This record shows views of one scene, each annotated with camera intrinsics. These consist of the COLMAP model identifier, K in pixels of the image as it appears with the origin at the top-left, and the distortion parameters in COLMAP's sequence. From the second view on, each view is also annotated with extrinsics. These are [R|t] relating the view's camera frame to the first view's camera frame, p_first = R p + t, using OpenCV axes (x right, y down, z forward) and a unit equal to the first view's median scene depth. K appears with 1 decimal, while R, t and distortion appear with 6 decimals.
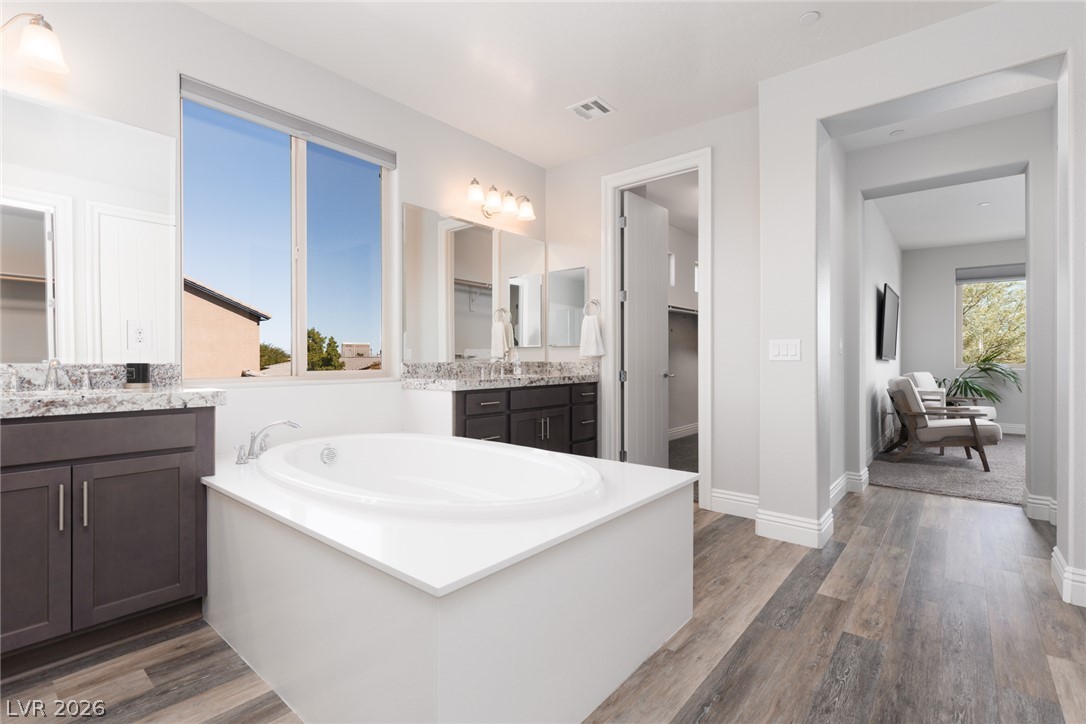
lens RADIAL K [[516.9, 0, 549.8], [0, 516.9, 359.6], [0, 0, 1]] dist [0.004262, 0.000008]
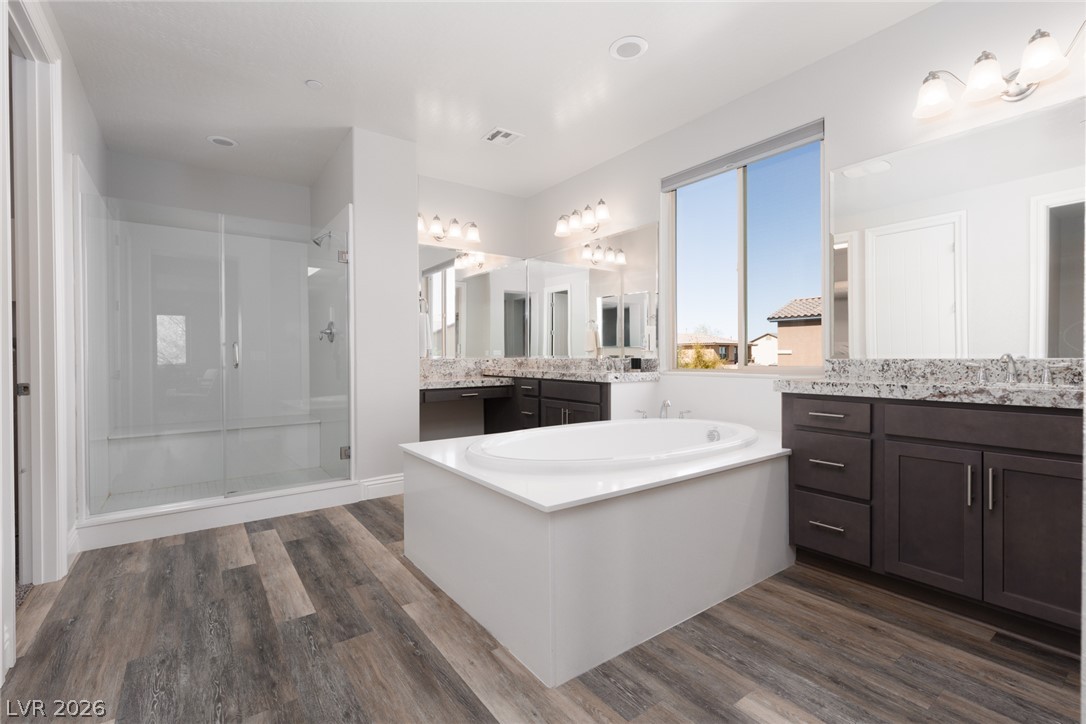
lens RADIAL K [[481.2, 0, 543.0], [0, 481.2, 362.0], [0, 0, 1]] dist [-0.000775, 0.000025]
pose [[-0.262455, 0.012533, -0.964863, 0.759815], [0.005580, 0.999919, 0.011471, -0.000550], [0.964928, -0.002374, -0.262503, 0.927284]]
